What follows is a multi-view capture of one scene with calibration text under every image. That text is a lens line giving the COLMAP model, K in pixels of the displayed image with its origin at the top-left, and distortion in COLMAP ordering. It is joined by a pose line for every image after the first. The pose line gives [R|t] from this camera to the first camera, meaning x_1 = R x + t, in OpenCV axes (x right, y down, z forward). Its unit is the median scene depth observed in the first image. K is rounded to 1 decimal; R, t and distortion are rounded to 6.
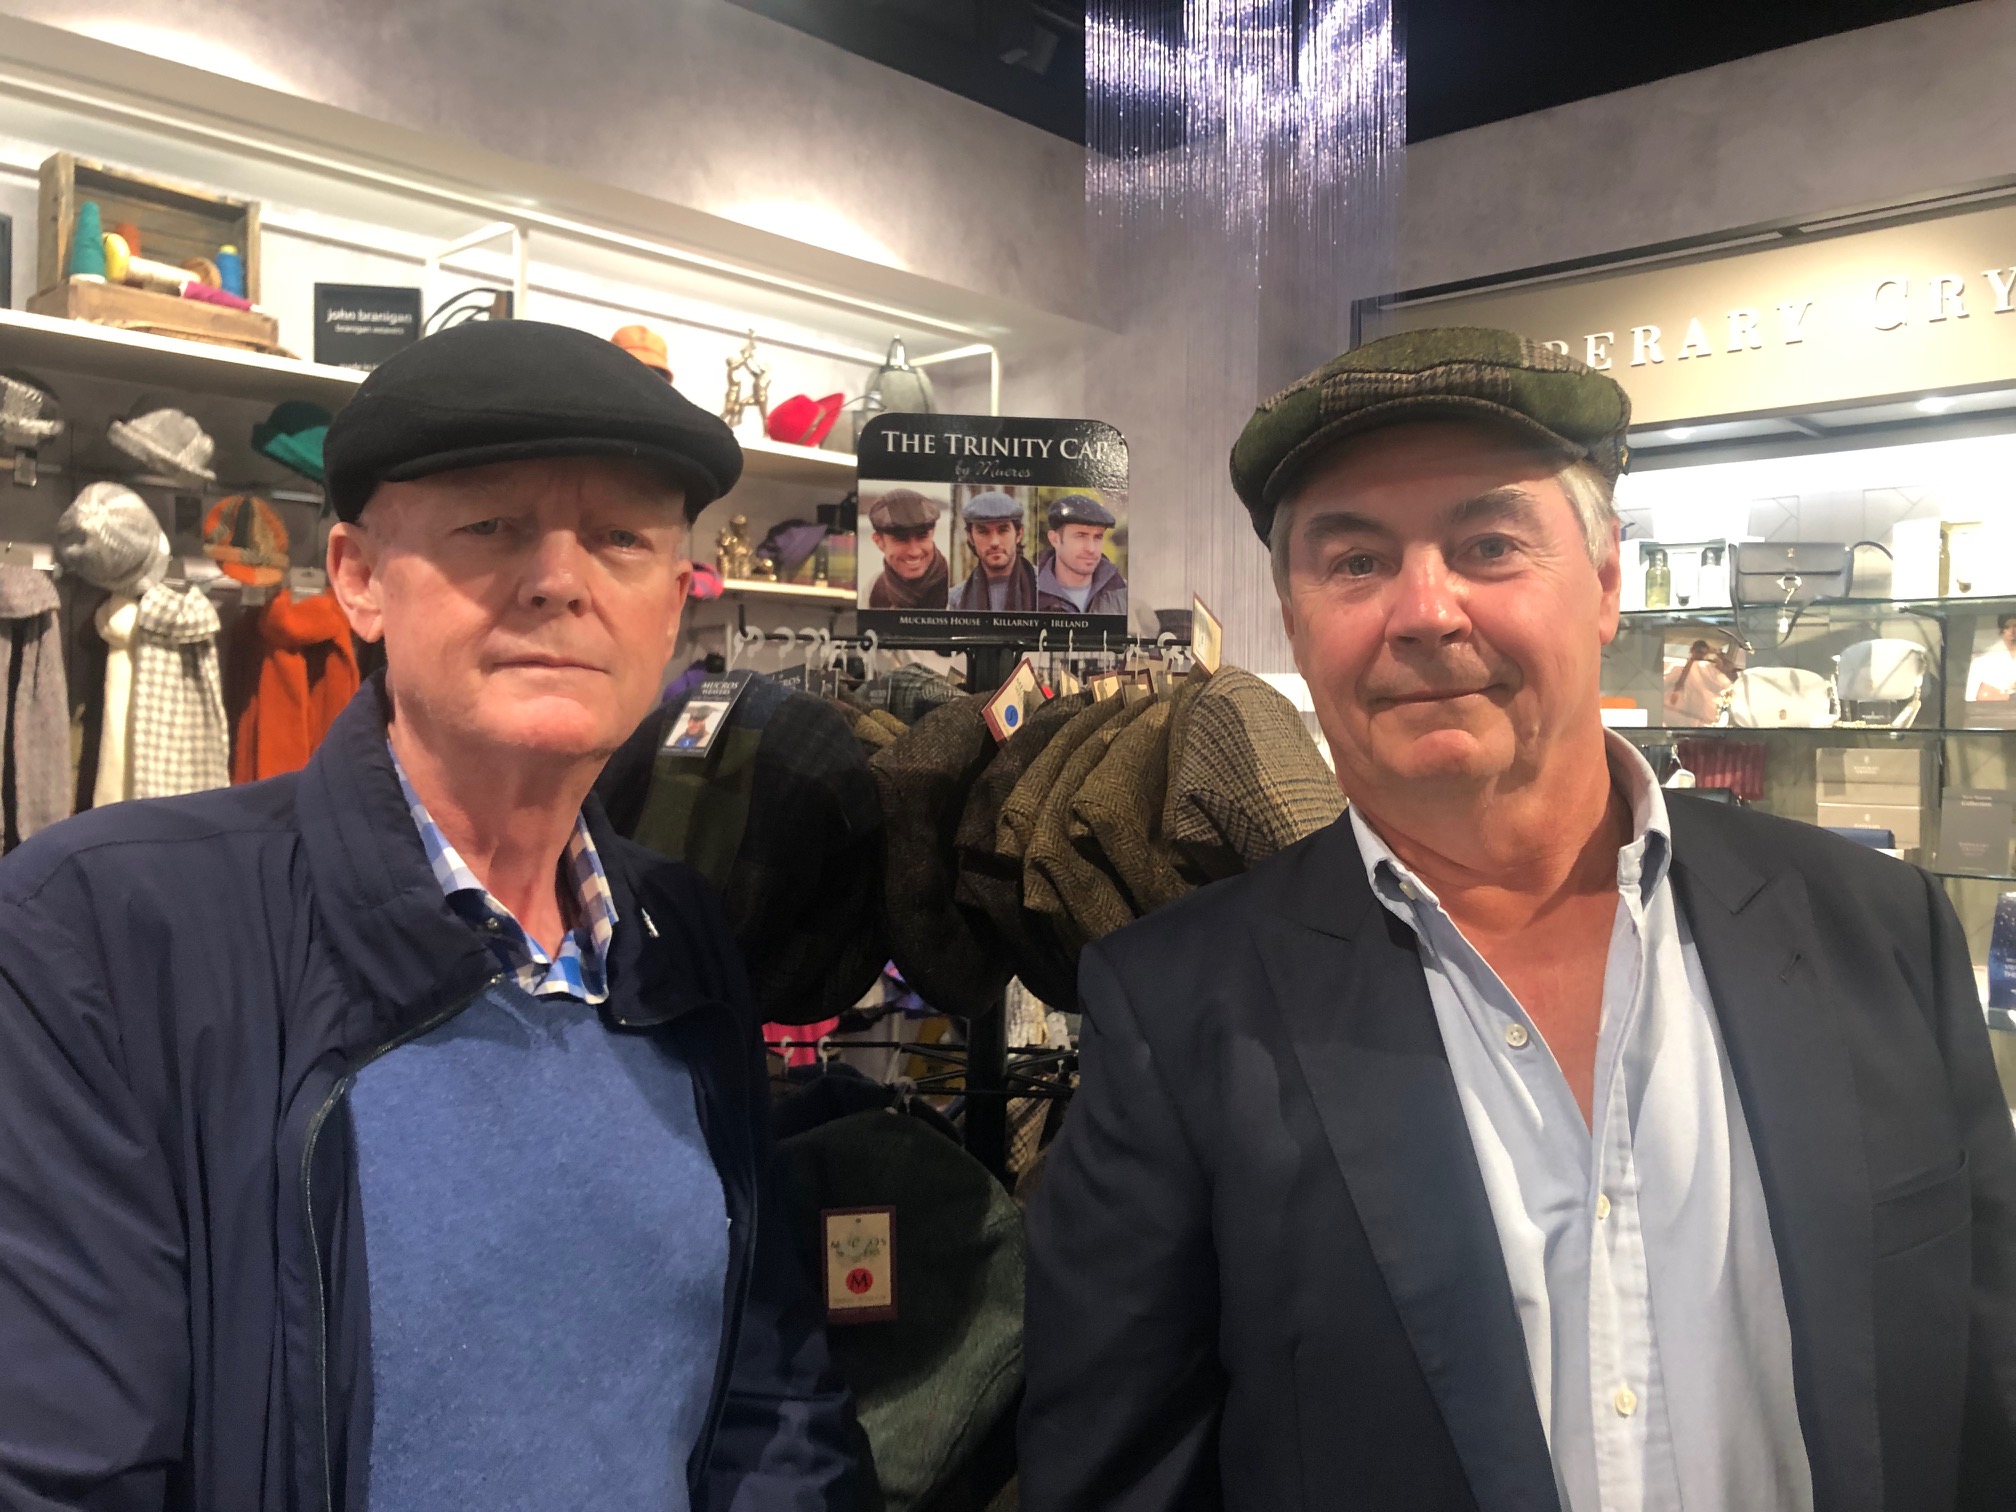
lens RADIAL K [[1658.2, 0, 1014.7], [0, 1658.2, 739.4], [0, 0, 1]] dist [0.017069, -0.011932]
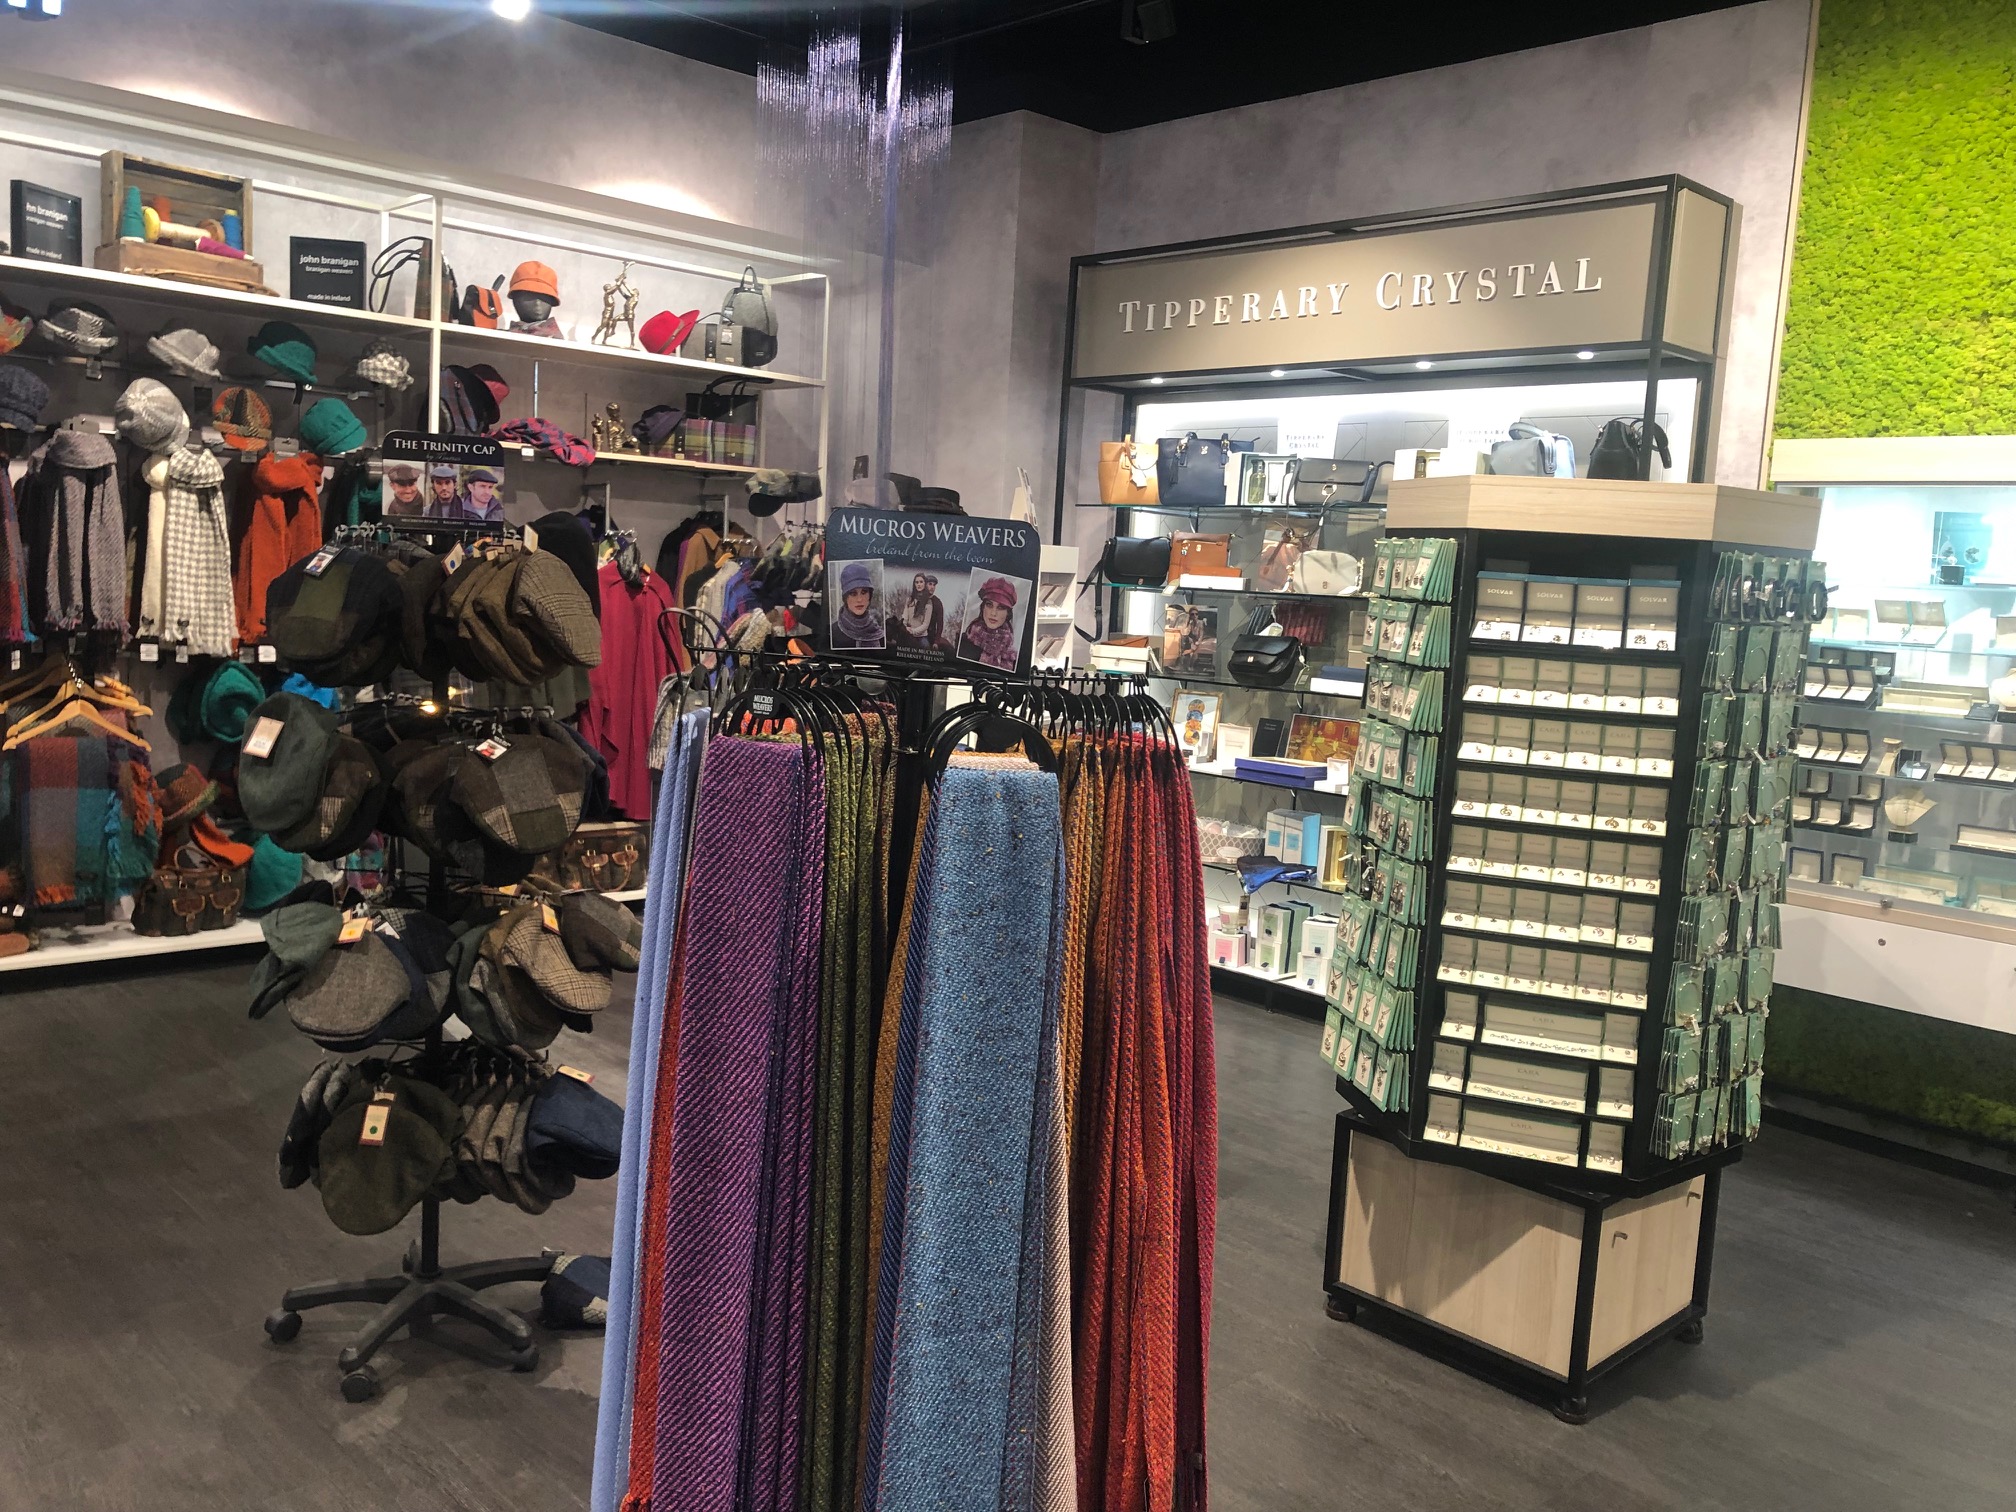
lens RADIAL K [[1658.2, 0, 1005.2], [0, 1658.2, 754.8], [0, 0, 1]] dist [0.017069, -0.011932]
pose [[0.997121, 0.049739, -0.057233, 0.312273], [-0.043625, 0.993671, 0.103516, -0.006089], [0.062019, -0.100722, 0.992980, -0.451799]]
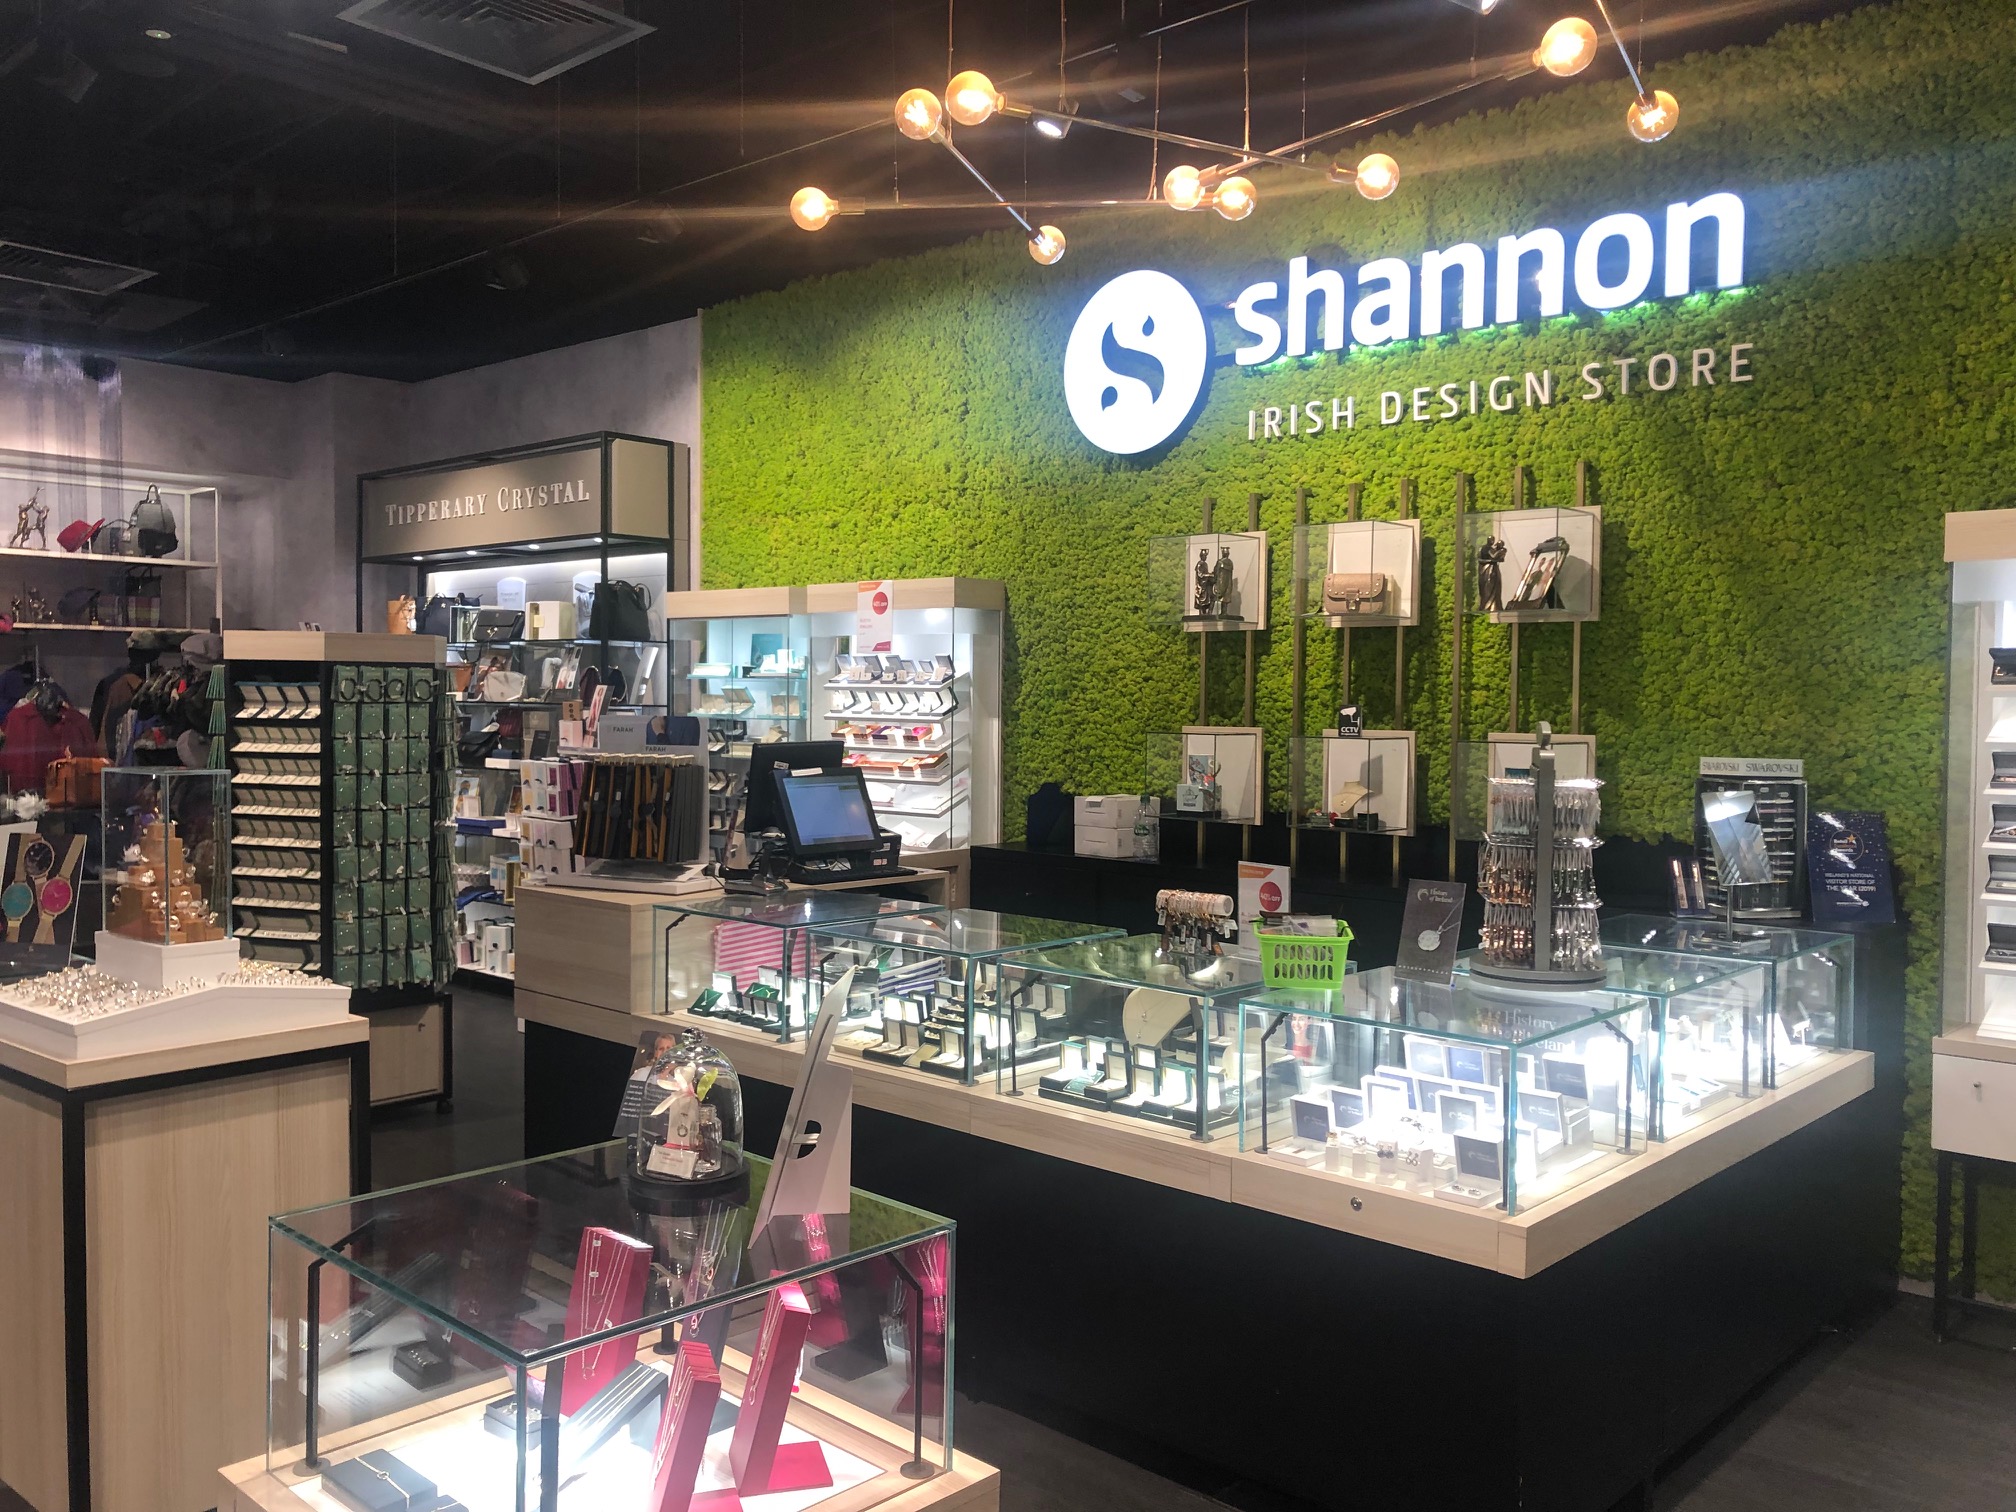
lens RADIAL K [[1658.2, 0, 1019.4], [0, 1658.2, 743.8], [0, 0, 1]] dist [0.017069, -0.011932]
pose [[0.999950, -0.001481, 0.009877, 1.186706], [0.001290, 0.999812, 0.019356, 0.007206], [-0.009903, -0.019342, 0.999764, -1.141331]]
